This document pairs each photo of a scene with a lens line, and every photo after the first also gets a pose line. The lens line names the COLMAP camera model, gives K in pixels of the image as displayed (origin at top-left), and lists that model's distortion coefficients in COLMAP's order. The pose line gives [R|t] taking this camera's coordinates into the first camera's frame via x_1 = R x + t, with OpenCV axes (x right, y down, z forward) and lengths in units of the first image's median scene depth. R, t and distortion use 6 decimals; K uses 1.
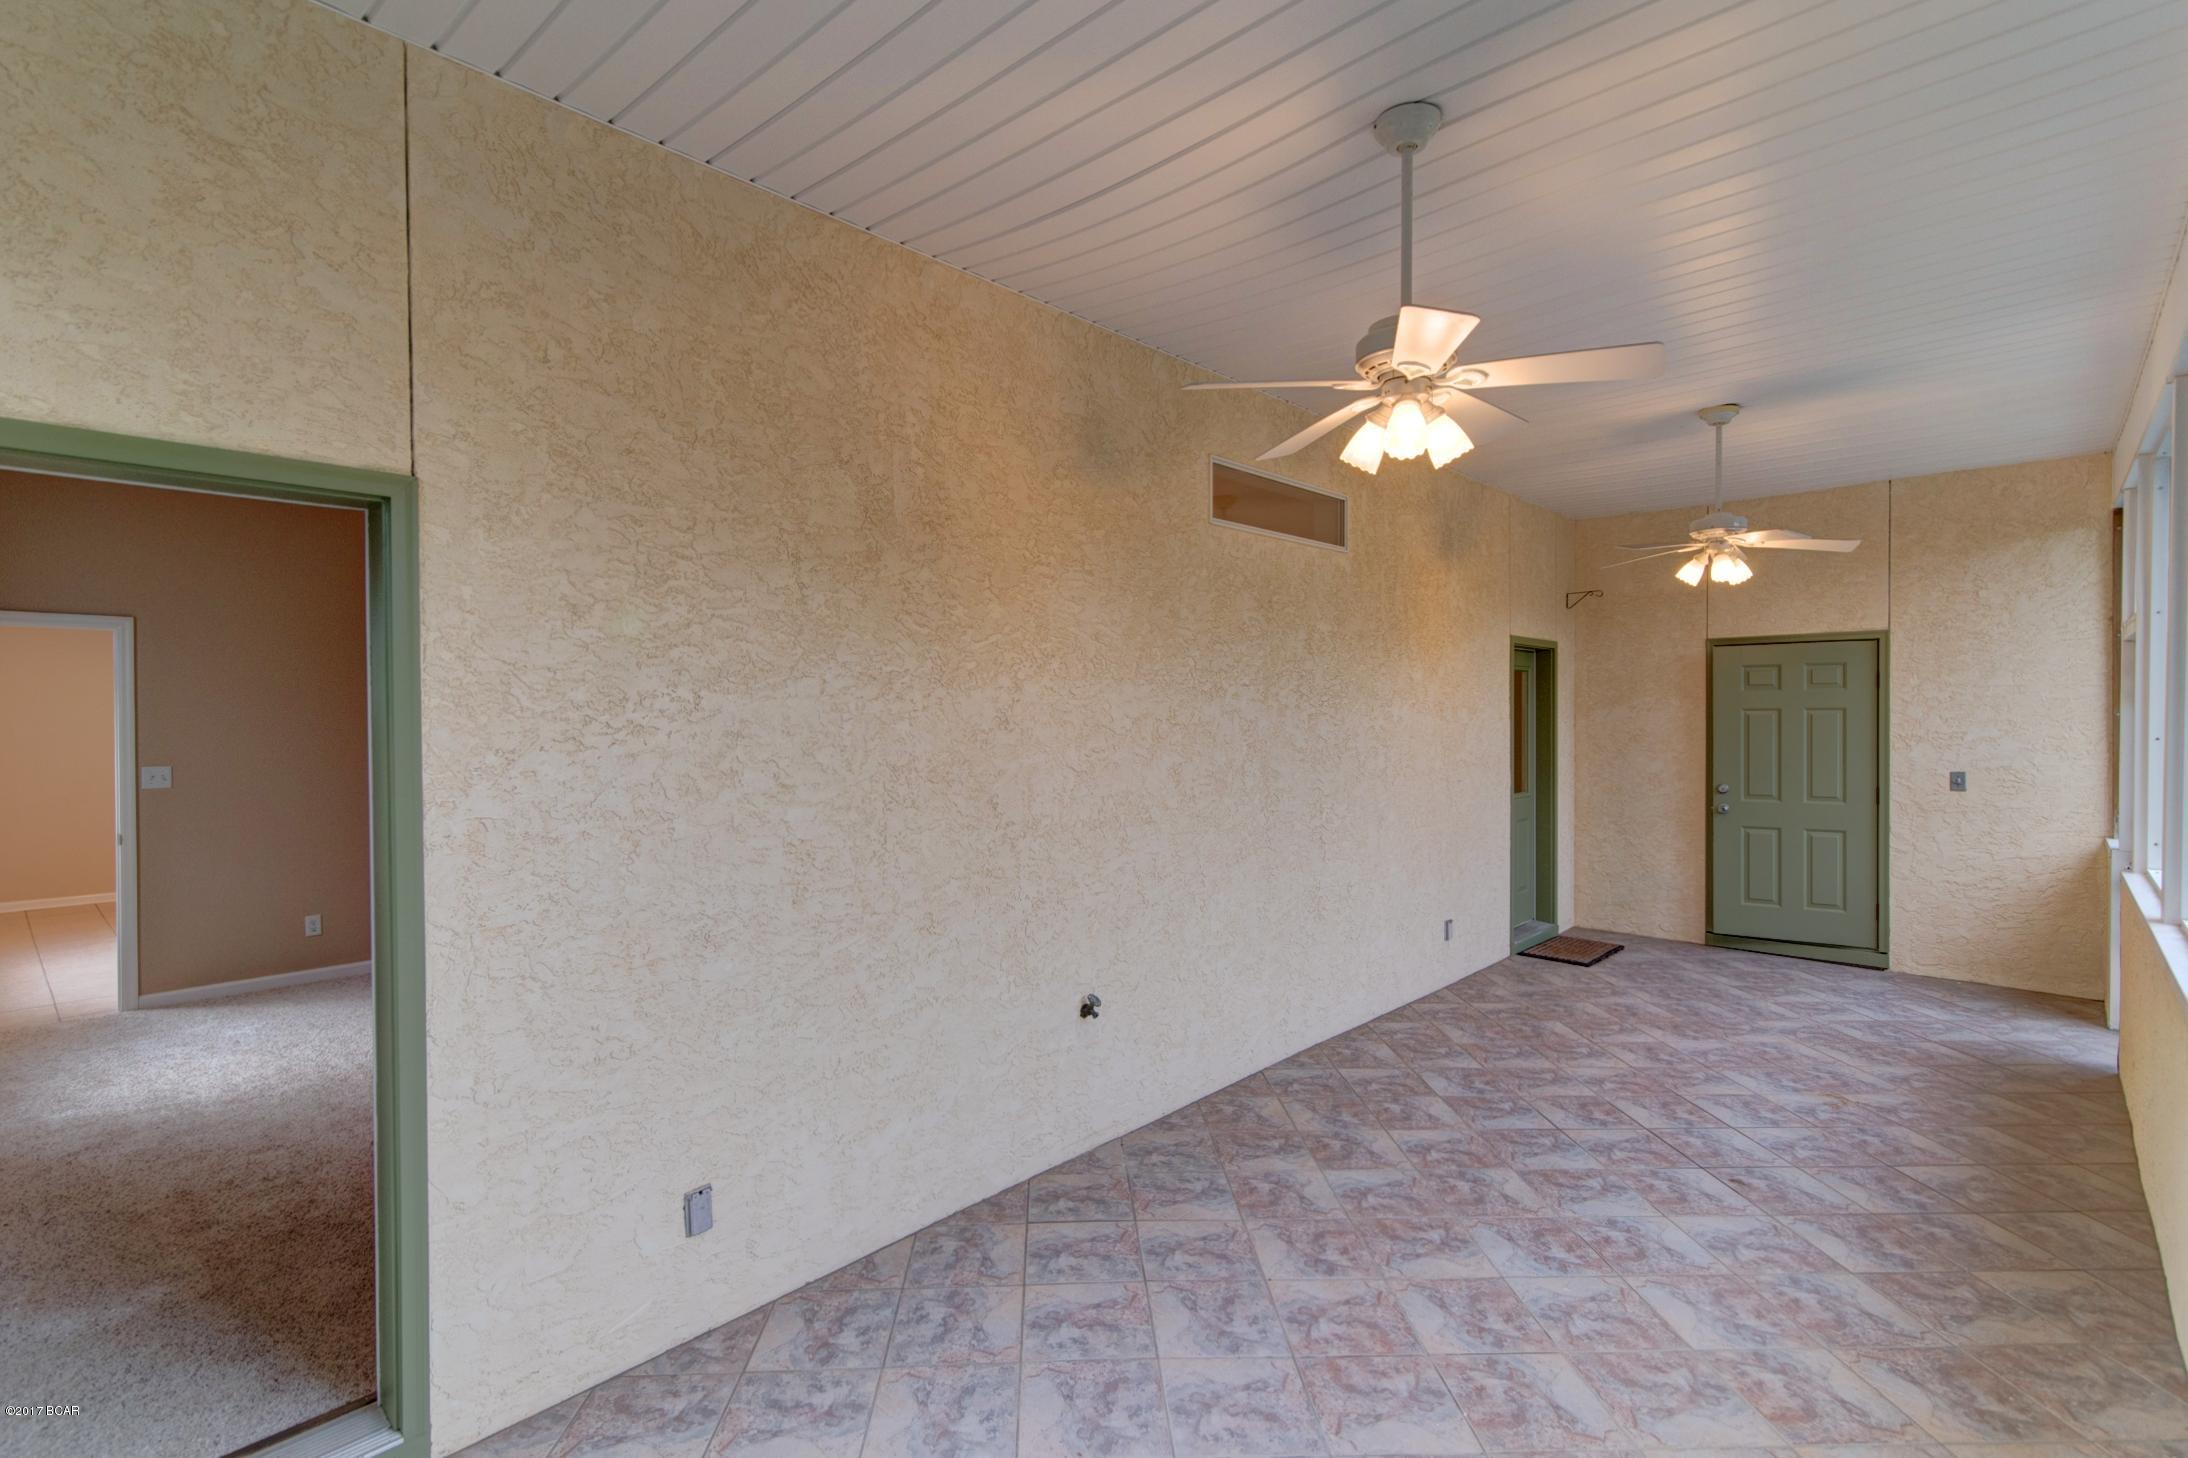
lens RADIAL K [[1027.5, 0, 1085.9], [0, 1027.5, 729.7], [0, 0, 1]] dist [0.008800, -0.001453]
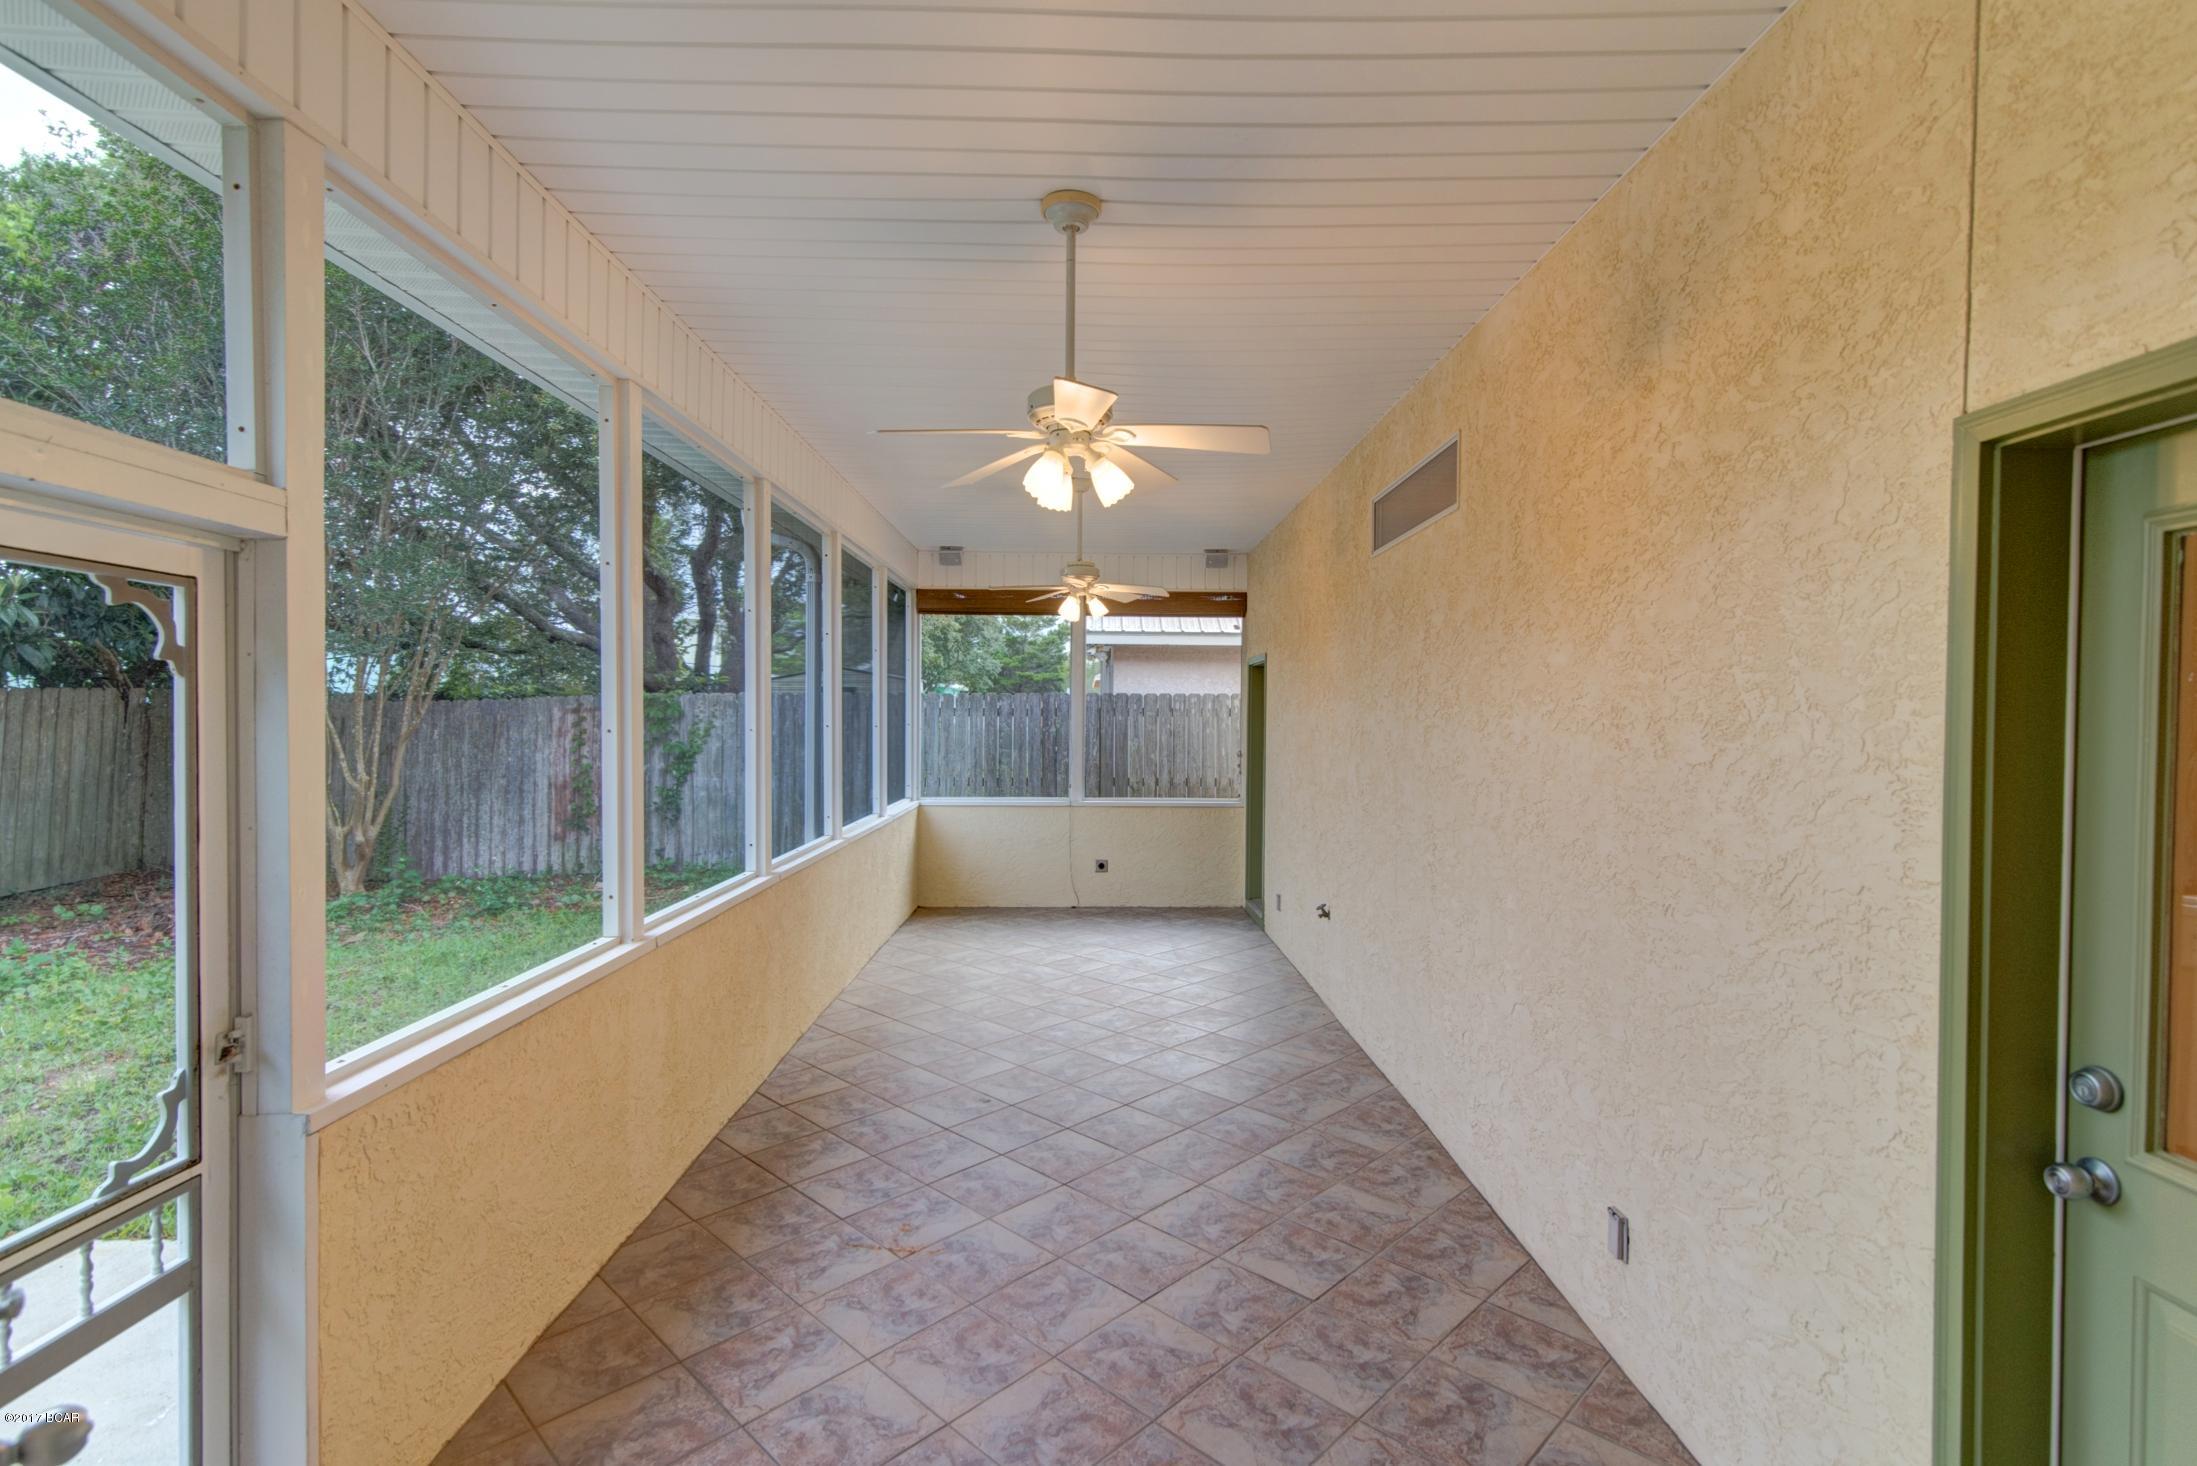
lens RADIAL K [[1031.8, 0, 1095.9], [0, 1031.8, 734.5], [0, 0, 1]] dist [0.008800, -0.001453]
pose [[-0.729013, 0.011251, -0.684407, 1.142364], [-0.015505, 0.999337, 0.032943, -0.036769], [0.684324, 0.034628, -0.728356, 1.640415]]
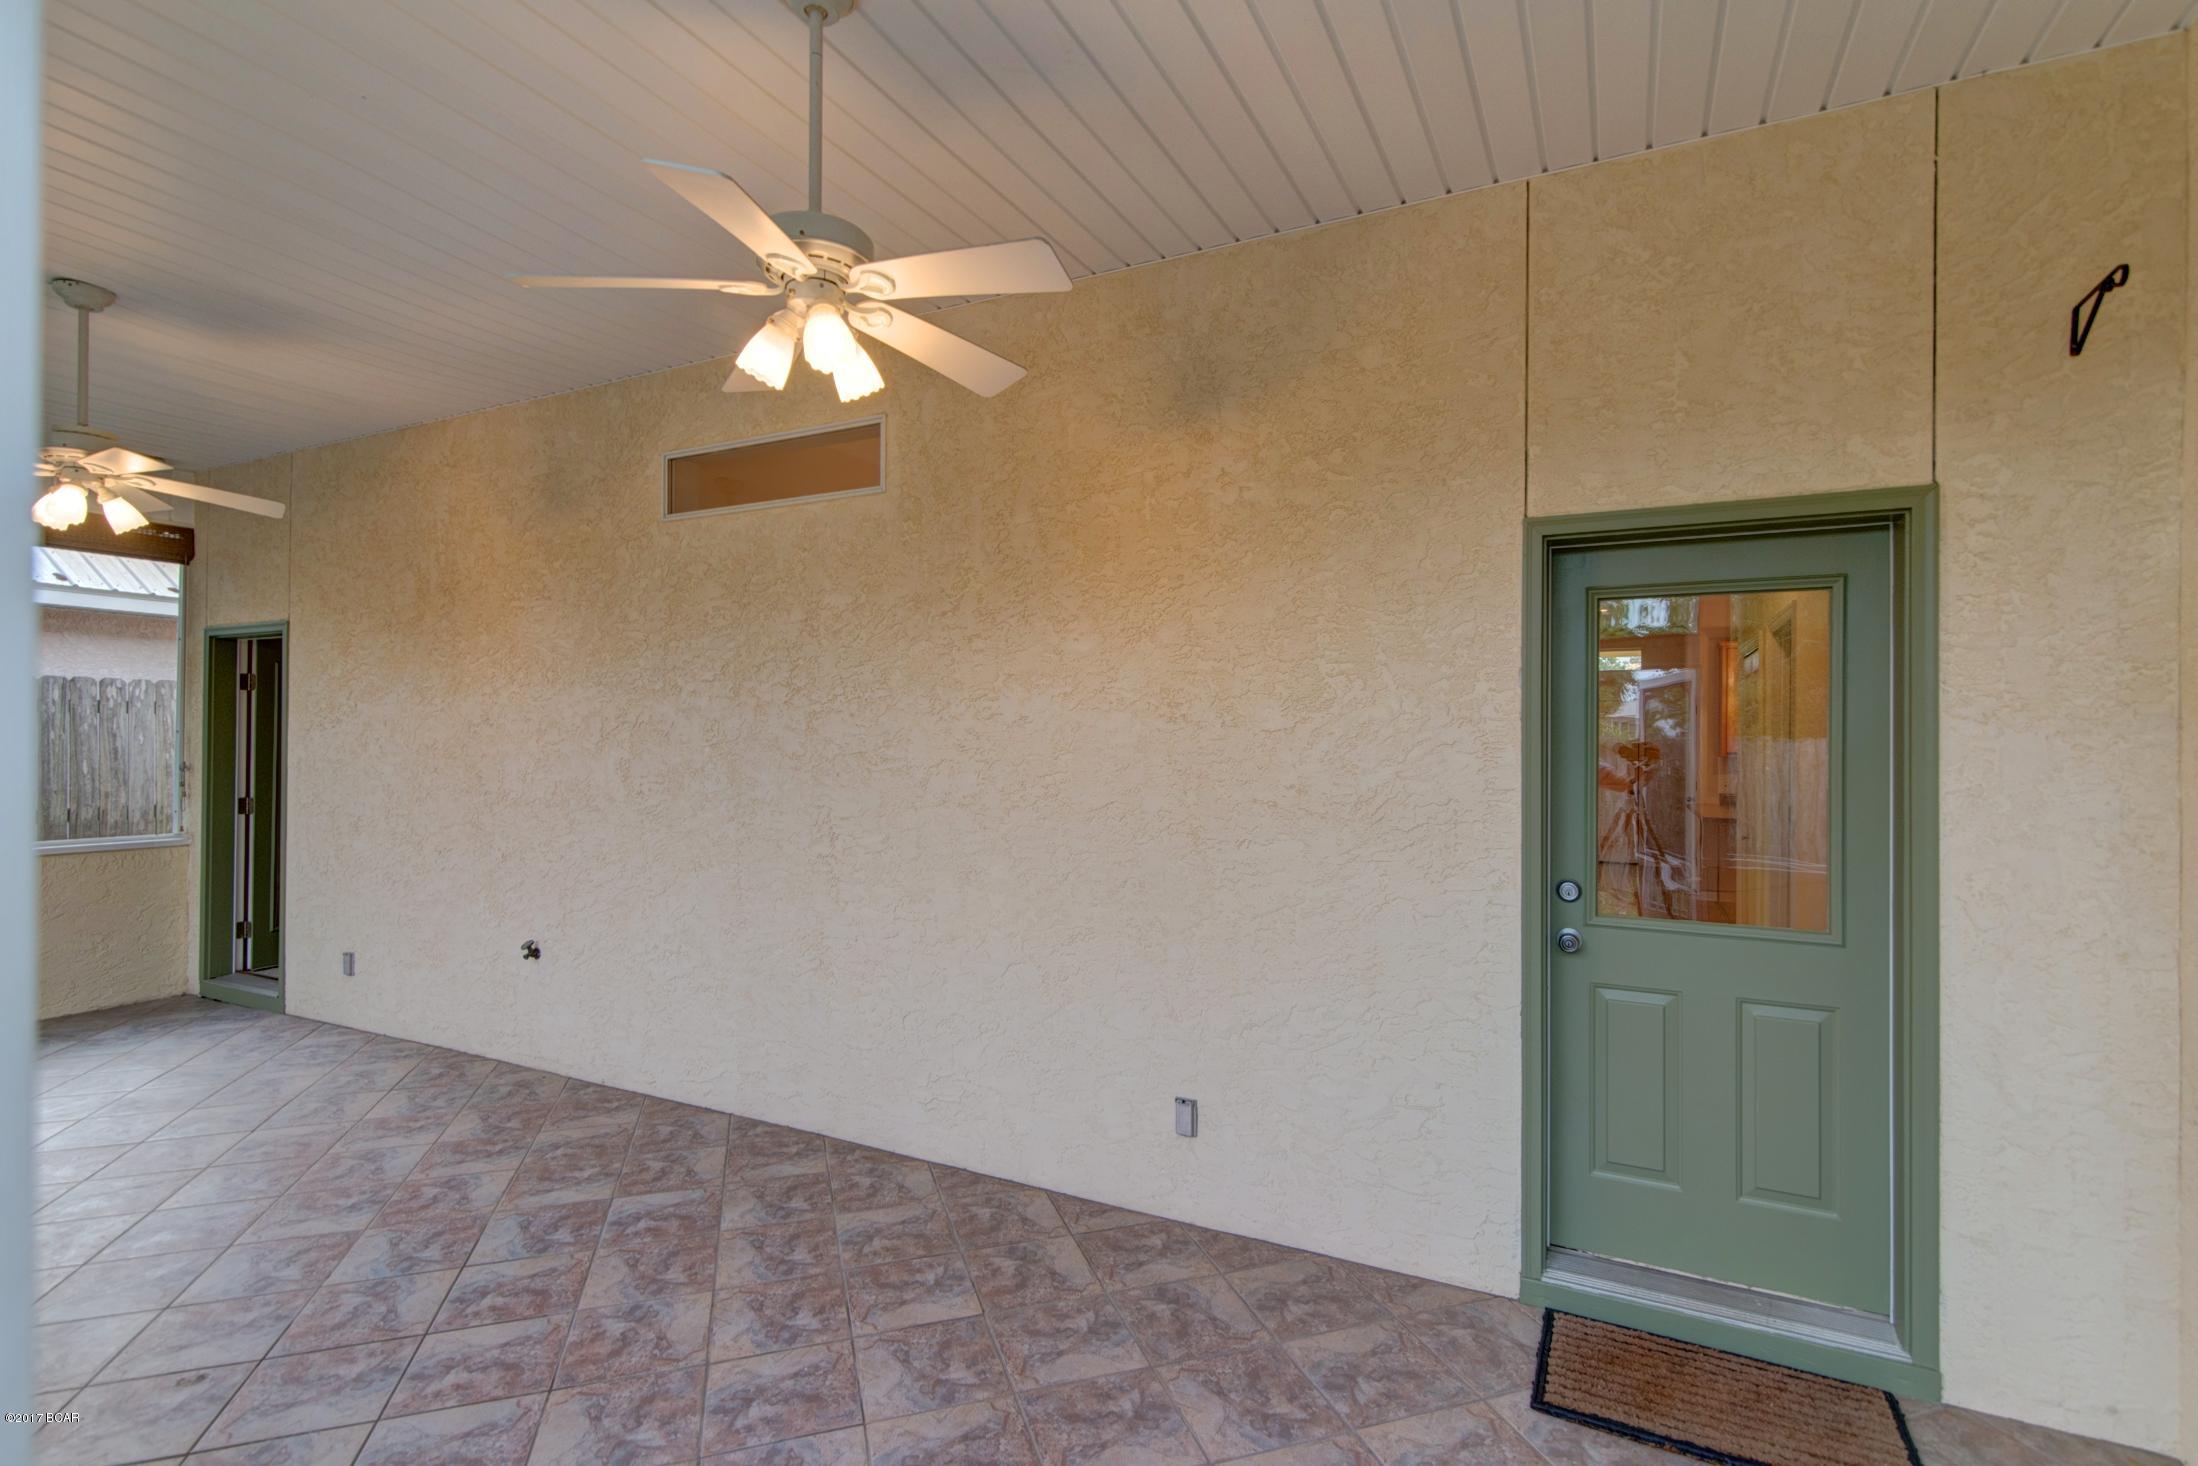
lens RADIAL K [[1032.2, 0, 1105.4], [0, 1032.2, 734.8], [0, 0, 1]] dist [0.008800, -0.001453]
pose [[0.275283, 0.000877, -0.961363, 1.207695], [-0.023471, 0.999708, -0.005808, 0.002067], [0.961077, 0.024163, 0.275223, 1.143597]]
